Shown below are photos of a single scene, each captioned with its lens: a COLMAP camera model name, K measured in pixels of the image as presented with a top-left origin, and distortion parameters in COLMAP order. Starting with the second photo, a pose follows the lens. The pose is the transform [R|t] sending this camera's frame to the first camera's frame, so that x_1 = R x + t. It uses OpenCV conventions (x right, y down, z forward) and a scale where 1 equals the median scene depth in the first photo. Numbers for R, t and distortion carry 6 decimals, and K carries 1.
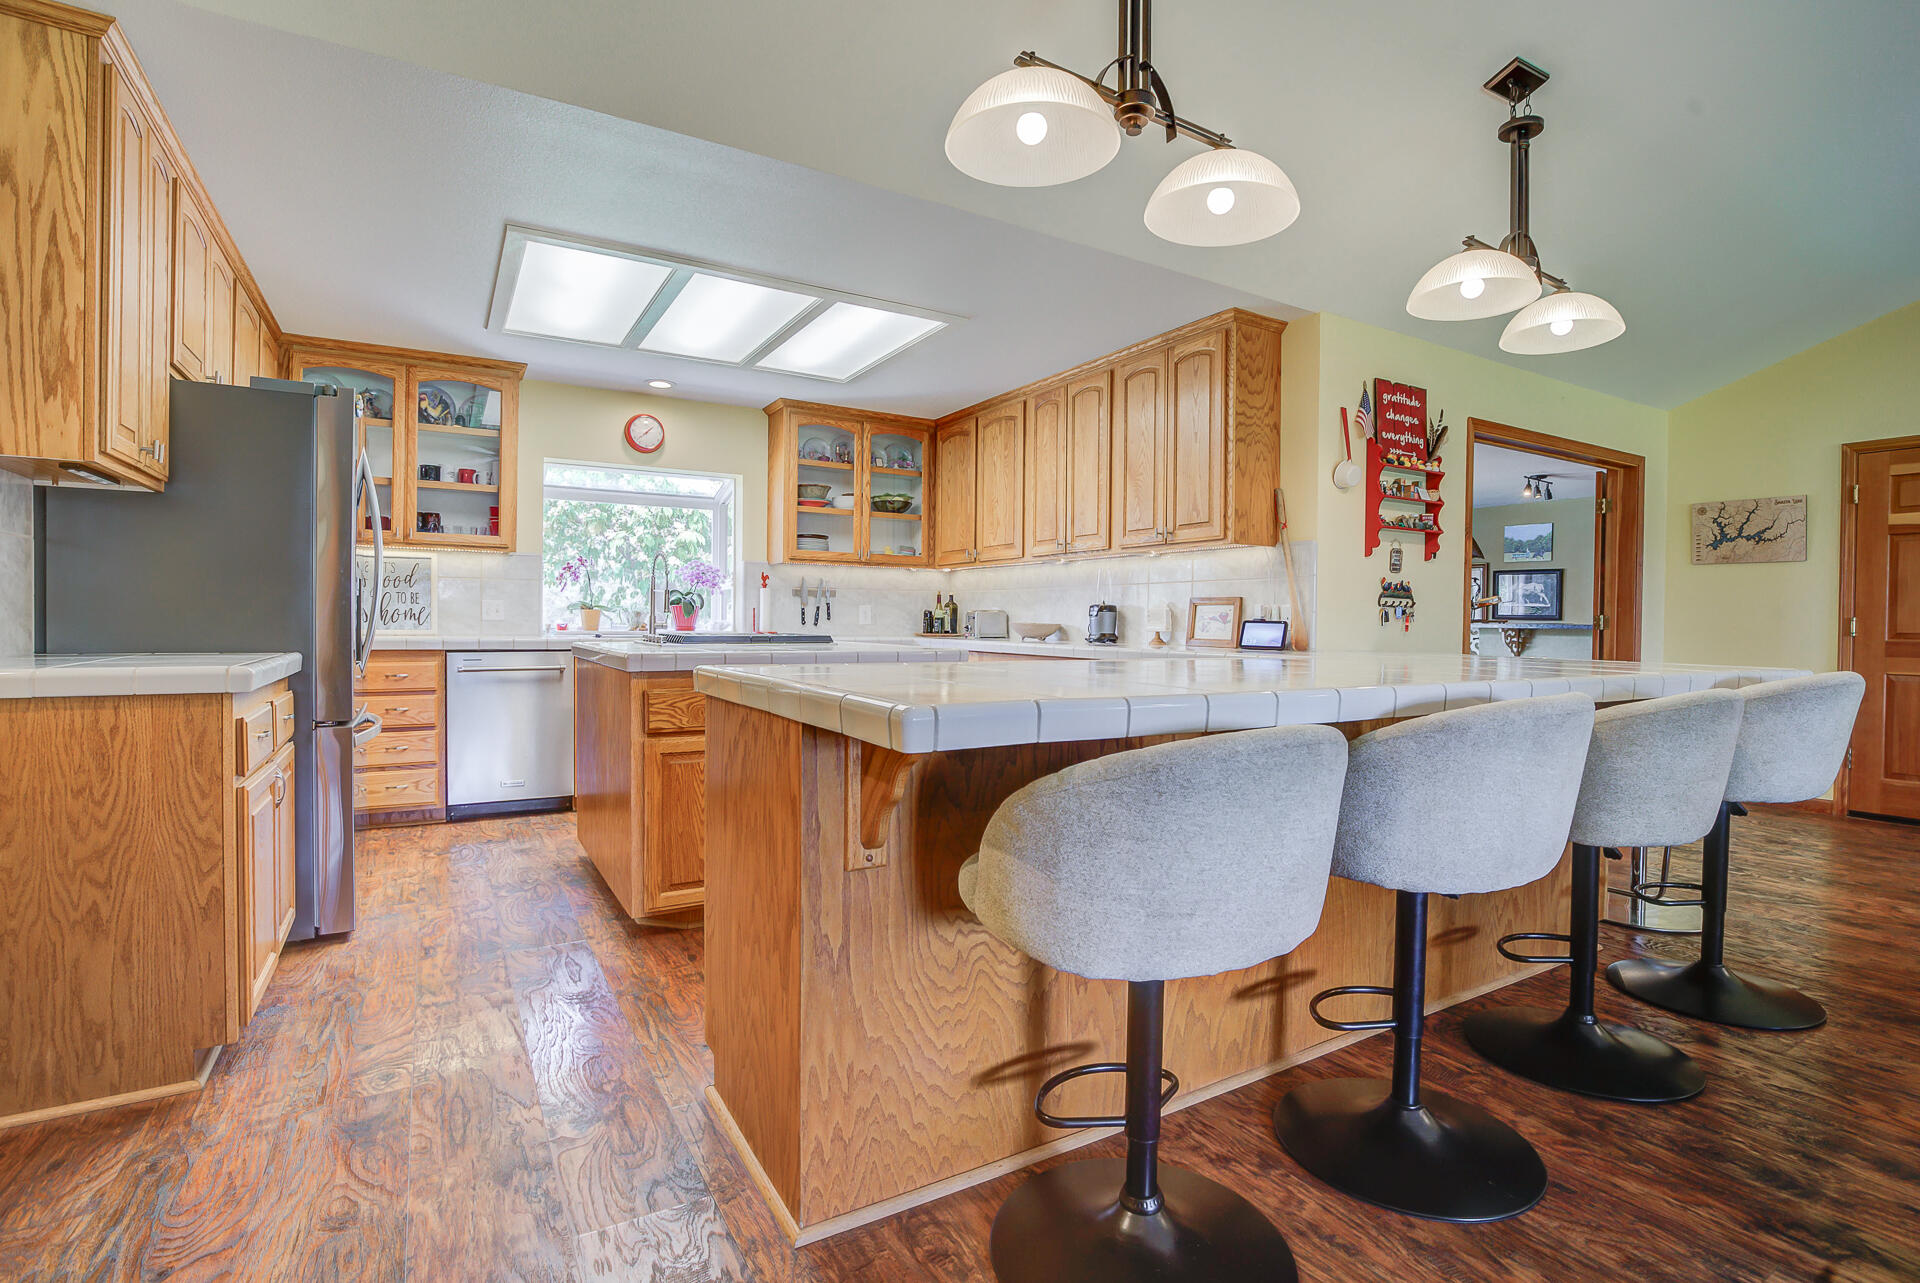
lens RADIAL K [[894.1, 0, 969.0], [0, 894.1, 639.9], [0, 0, 1]] dist [-0.031813, 0.004111]
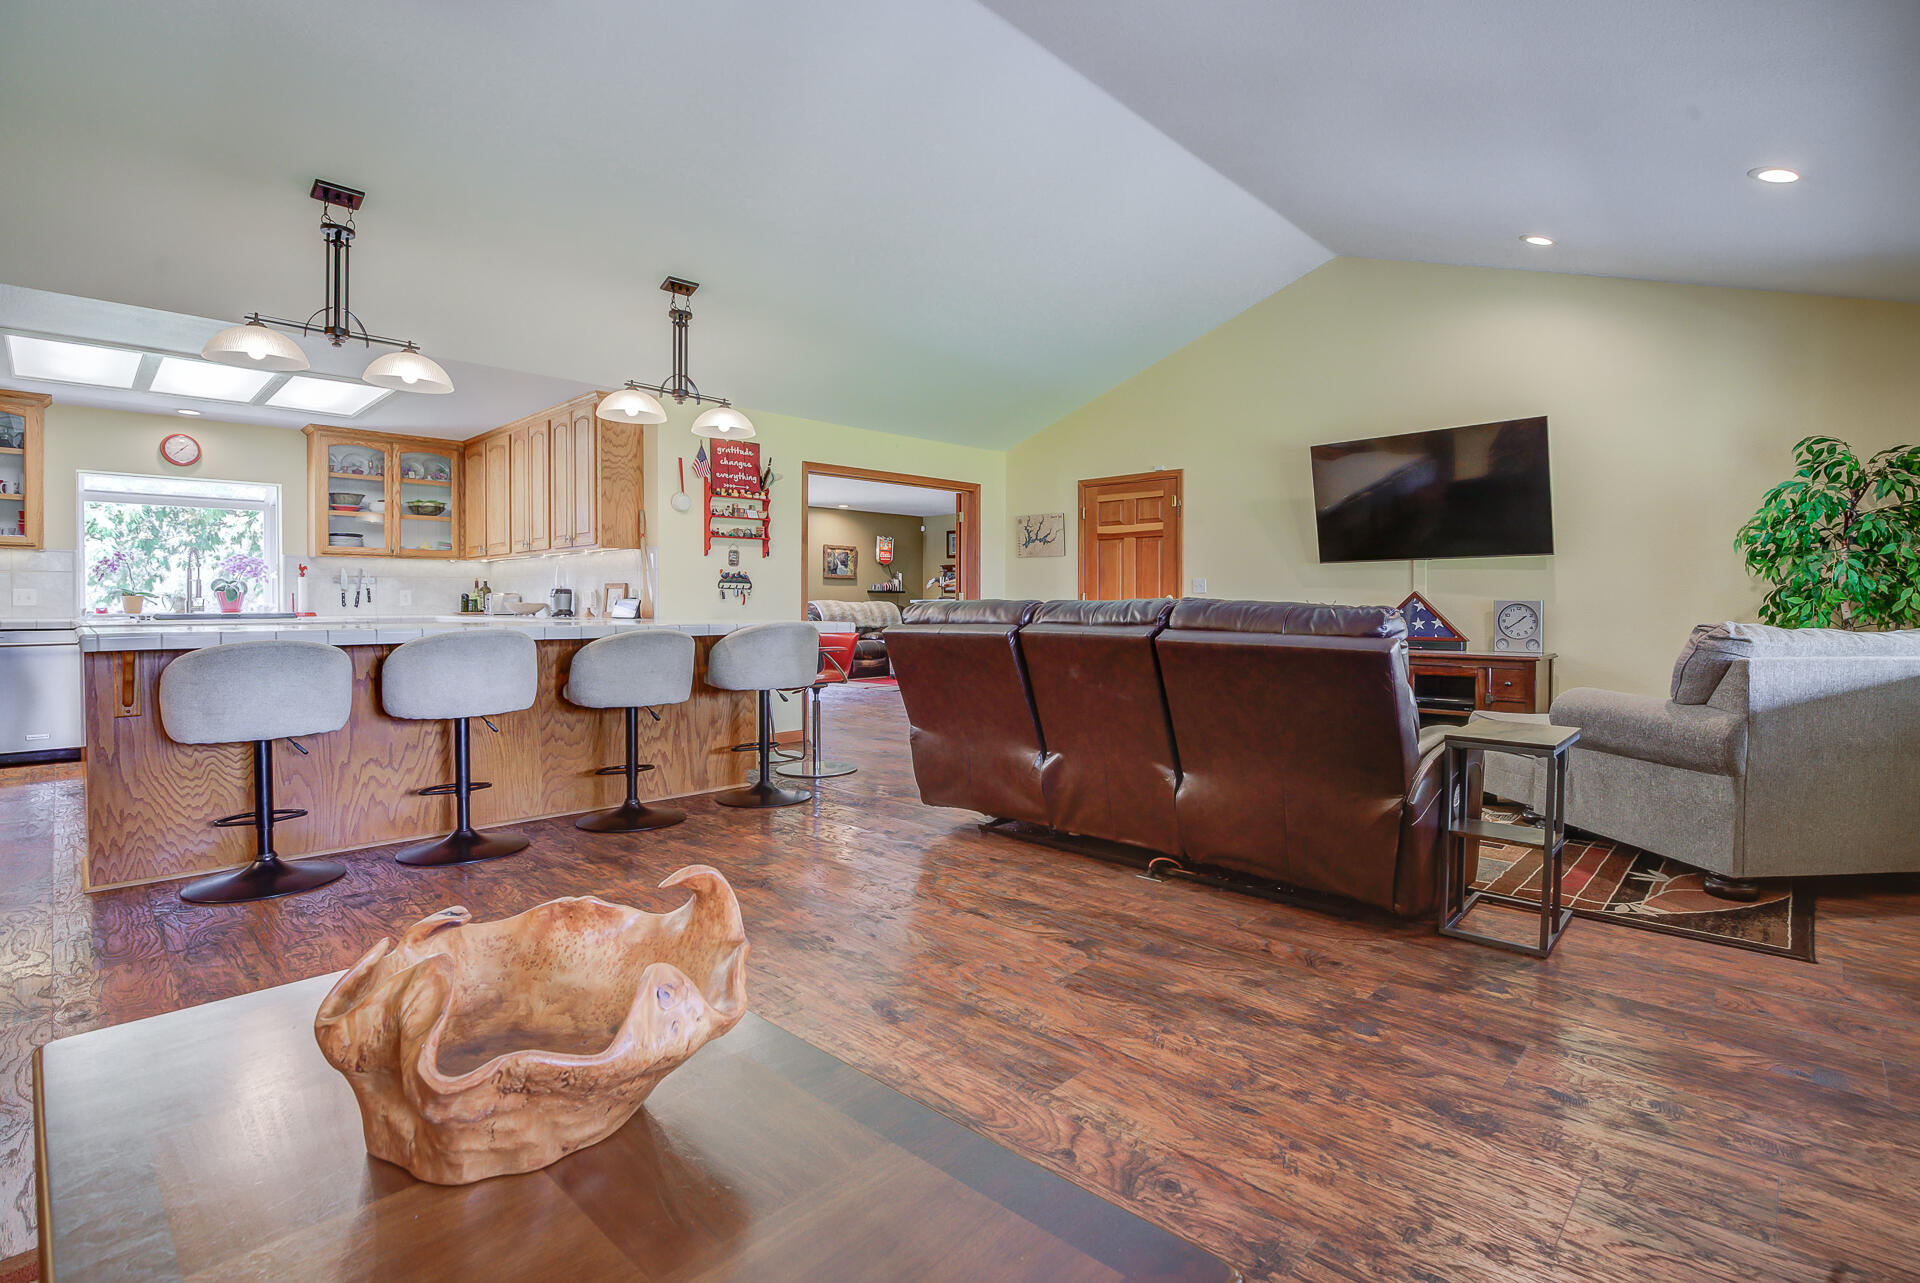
lens RADIAL K [[894.1, 0, 972.3], [0, 894.1, 619.4], [0, 0, 1]] dist [-0.031813, 0.004111]
pose [[0.964595, -0.015464, 0.263281, 0.408212], [0.016116, 0.999870, -0.000319, 0.018732], [-0.263242, 0.004551, 0.964719, -0.487572]]
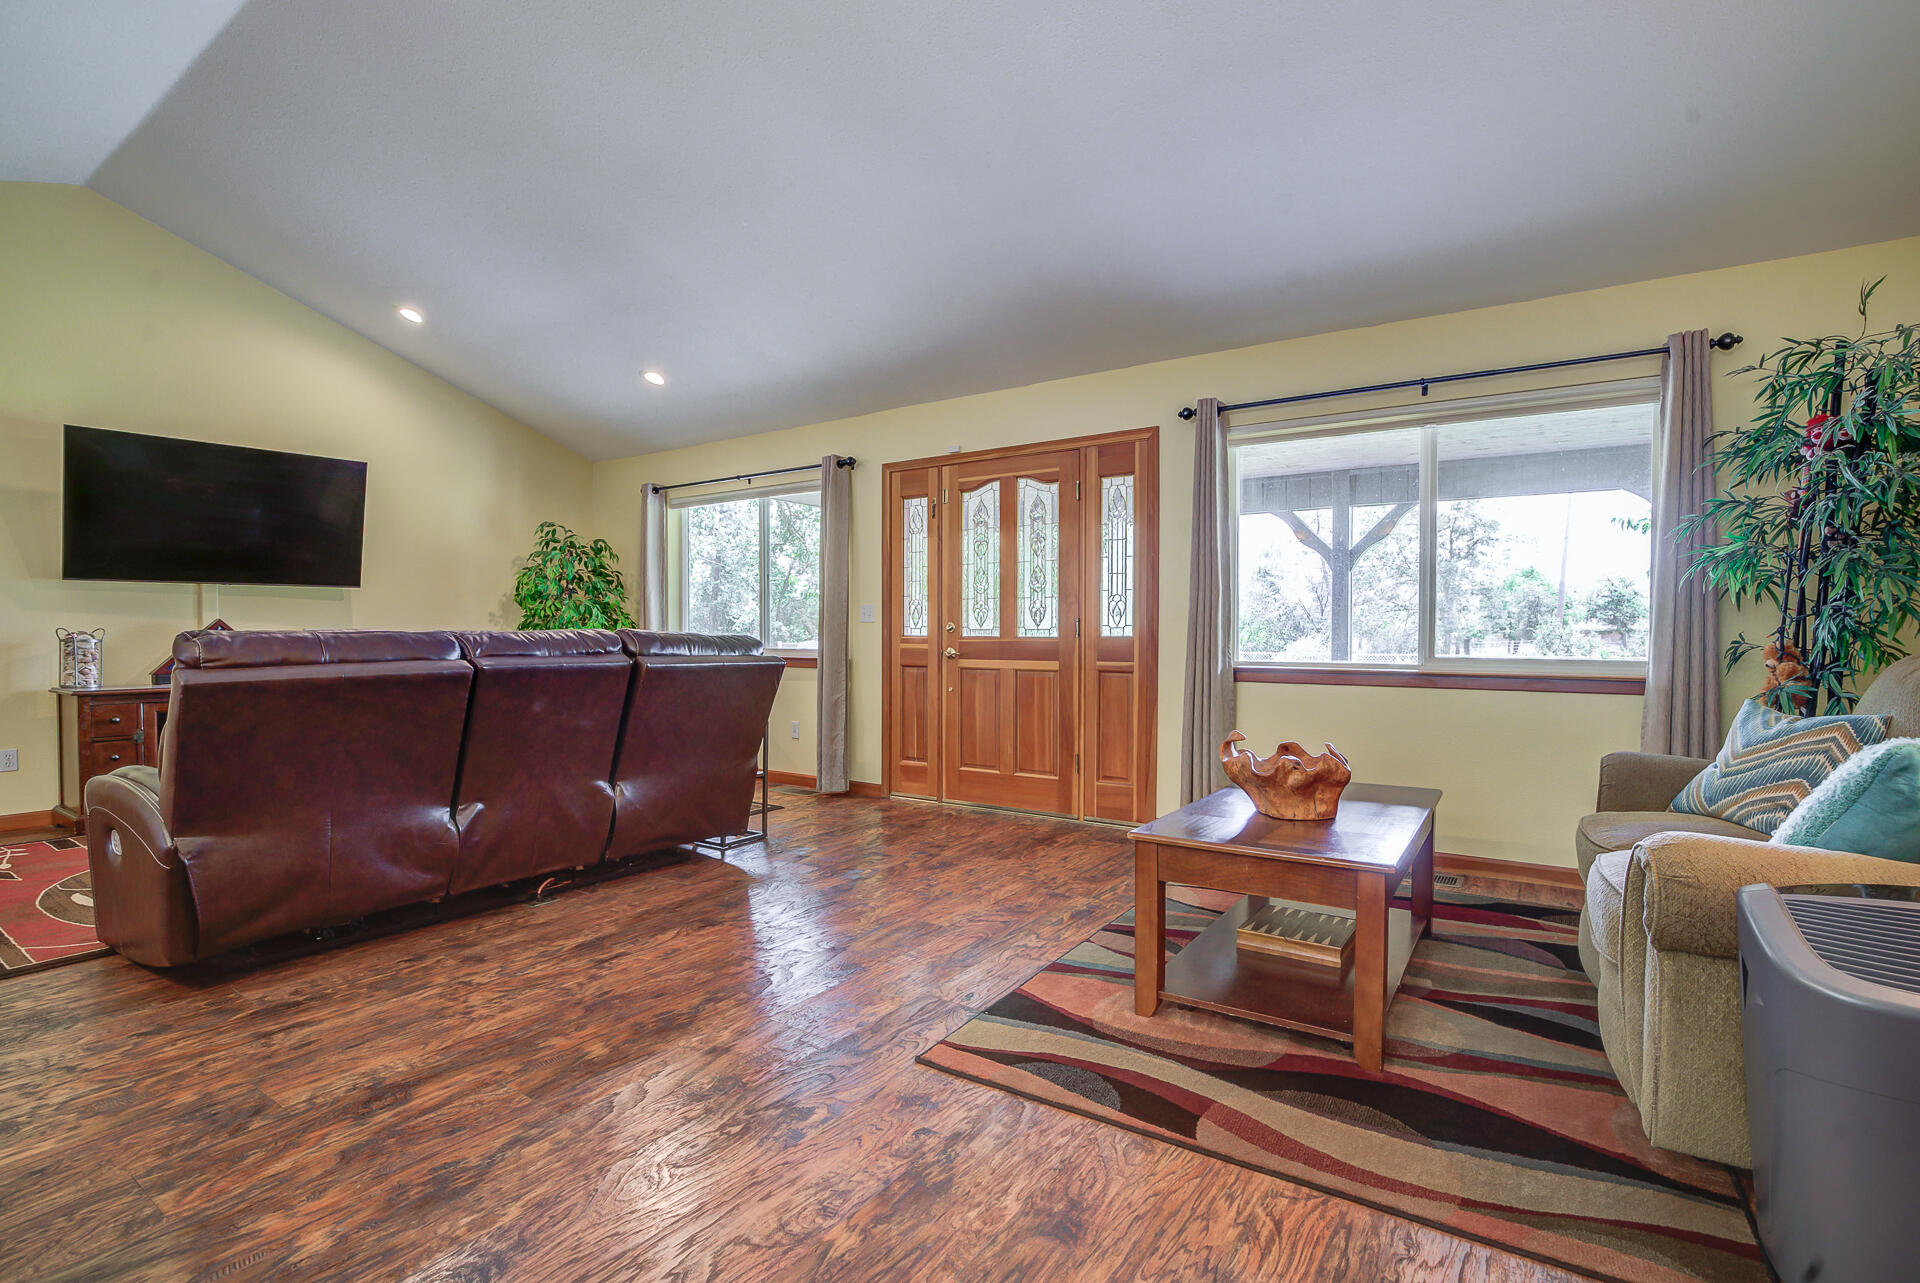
lens RADIAL K [[894.1, 0, 962.8], [0, 894.1, 638.4], [0, 0, 1]] dist [-0.031813, 0.004111]
pose [[-0.409409, -0.020455, 0.912122, -0.607187], [0.015990, 0.999434, 0.029591, -0.029848], [-0.912211, 0.026700, -0.408850, 0.862311]]
